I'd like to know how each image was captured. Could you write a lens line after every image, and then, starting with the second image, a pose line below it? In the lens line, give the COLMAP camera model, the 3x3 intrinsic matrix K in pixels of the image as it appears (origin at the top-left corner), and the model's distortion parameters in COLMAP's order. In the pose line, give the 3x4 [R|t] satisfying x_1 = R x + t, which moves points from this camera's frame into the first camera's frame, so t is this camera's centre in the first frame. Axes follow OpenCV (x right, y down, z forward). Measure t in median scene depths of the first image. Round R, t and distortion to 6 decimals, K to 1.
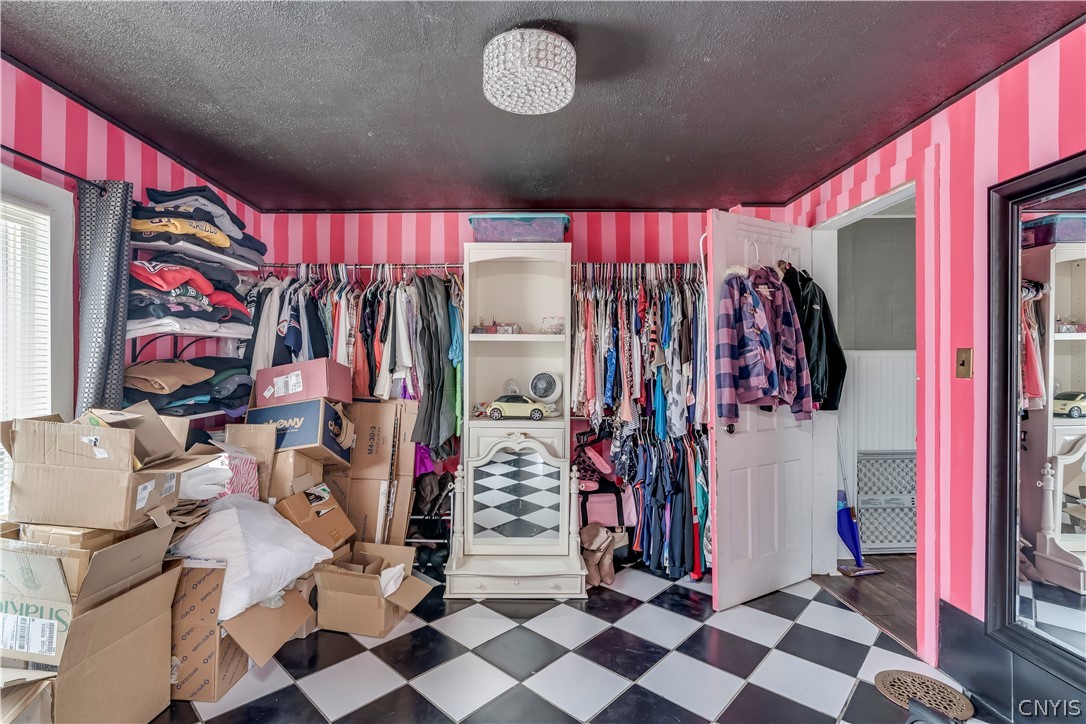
lens RADIAL K [[494.2, 0, 538.2], [0, 494.2, 371.8], [0, 0, 1]] dist [-0.004126, 0.001350]
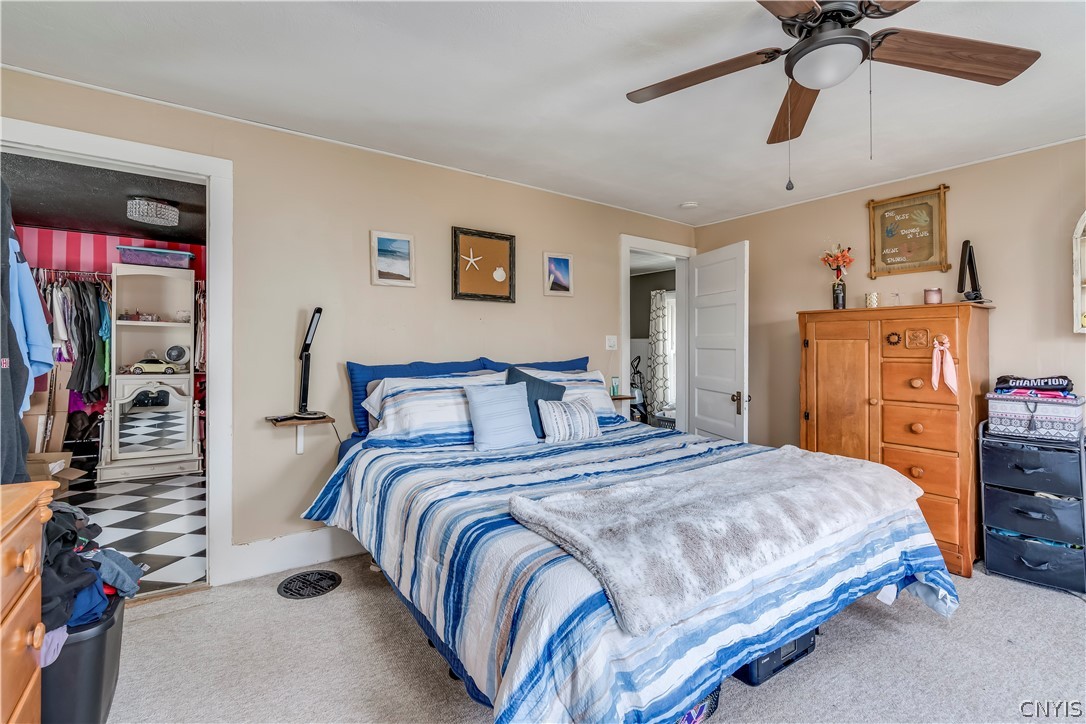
lens RADIAL K [[494.2, 0, 546.6], [0, 494.2, 355.1], [0, 0, 1]] dist [-0.004126, 0.001350]
pose [[0.832953, 0.003713, 0.553332, 0.133857], [-0.005334, 0.999985, 0.001321, 0.025200], [-0.553318, -0.004052, 0.832960, -1.067399]]
